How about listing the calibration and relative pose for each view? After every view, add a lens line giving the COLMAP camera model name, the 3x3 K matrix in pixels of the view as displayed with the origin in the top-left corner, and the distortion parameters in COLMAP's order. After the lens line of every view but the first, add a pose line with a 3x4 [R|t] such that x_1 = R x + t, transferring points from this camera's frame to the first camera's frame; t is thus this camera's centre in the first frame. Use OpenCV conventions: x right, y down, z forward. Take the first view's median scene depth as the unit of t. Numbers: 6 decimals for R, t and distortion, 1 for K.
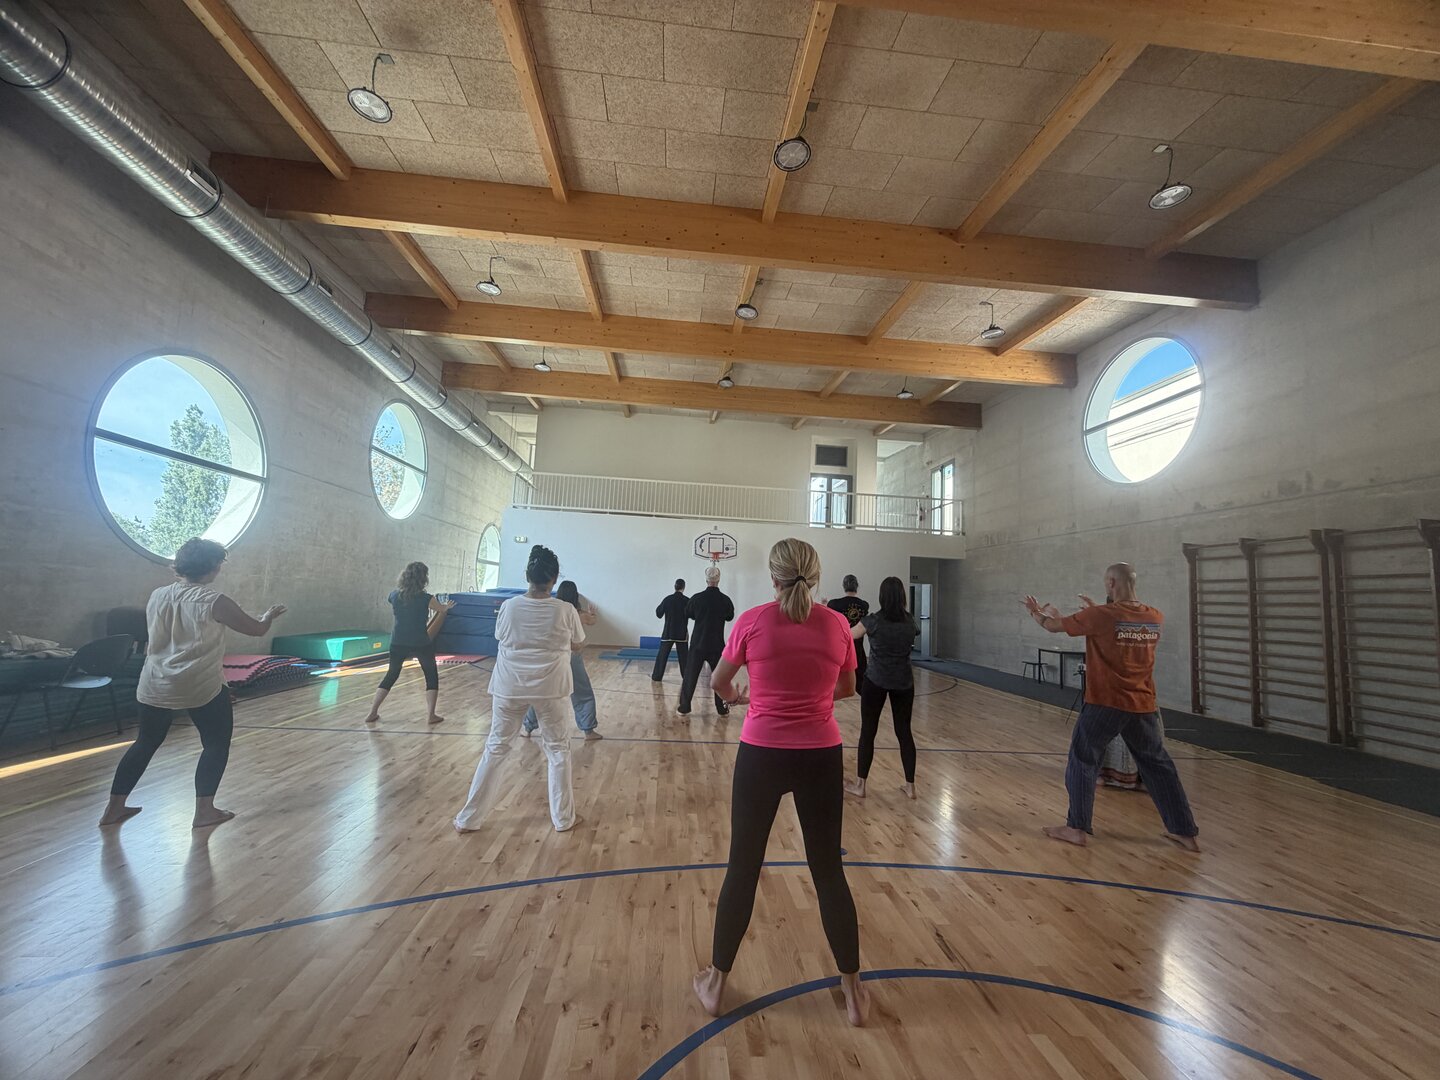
lens RADIAL K [[577.3, 0, 720.0], [0, 577.3, 540.0], [0, 0, 1]] dist [0.012933, -0.000033]
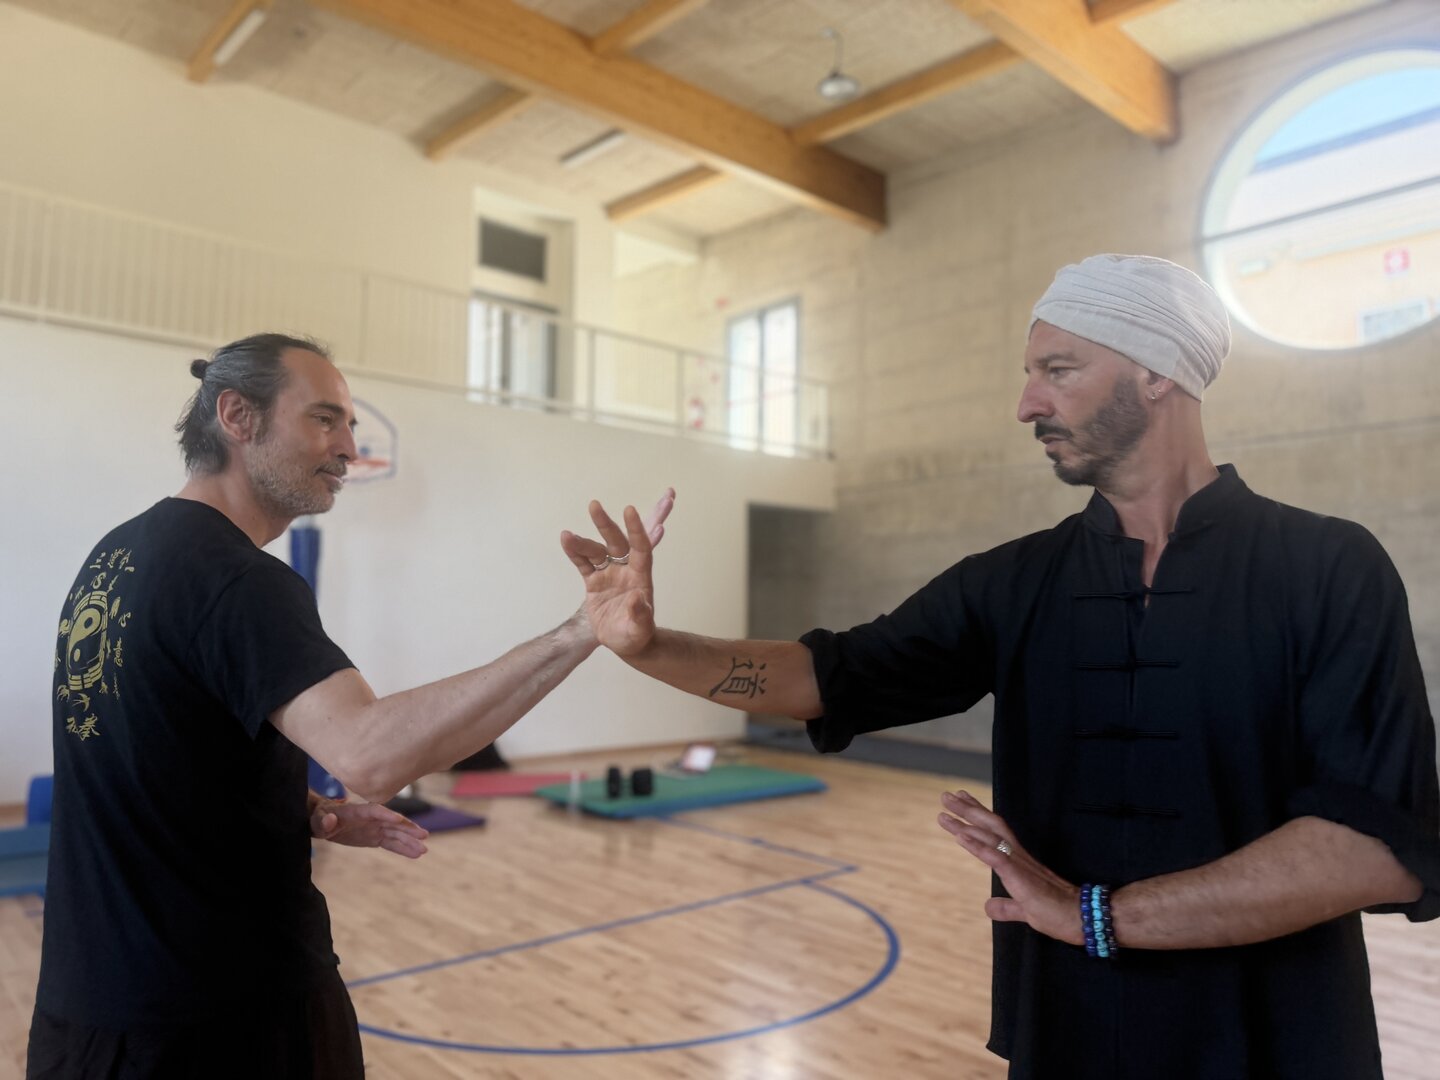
lens RADIAL K [[1014.3, 0, 720.0], [0, 1014.3, 540.0], [0, 0, 1]] dist [0.044318, -0.073421]
pose [[0.799017, 0.009200, 0.601239, -0.148532], [-0.032725, 0.999066, 0.028203, 0.039162], [-0.600418, -0.042210, 0.798572, 0.427231]]
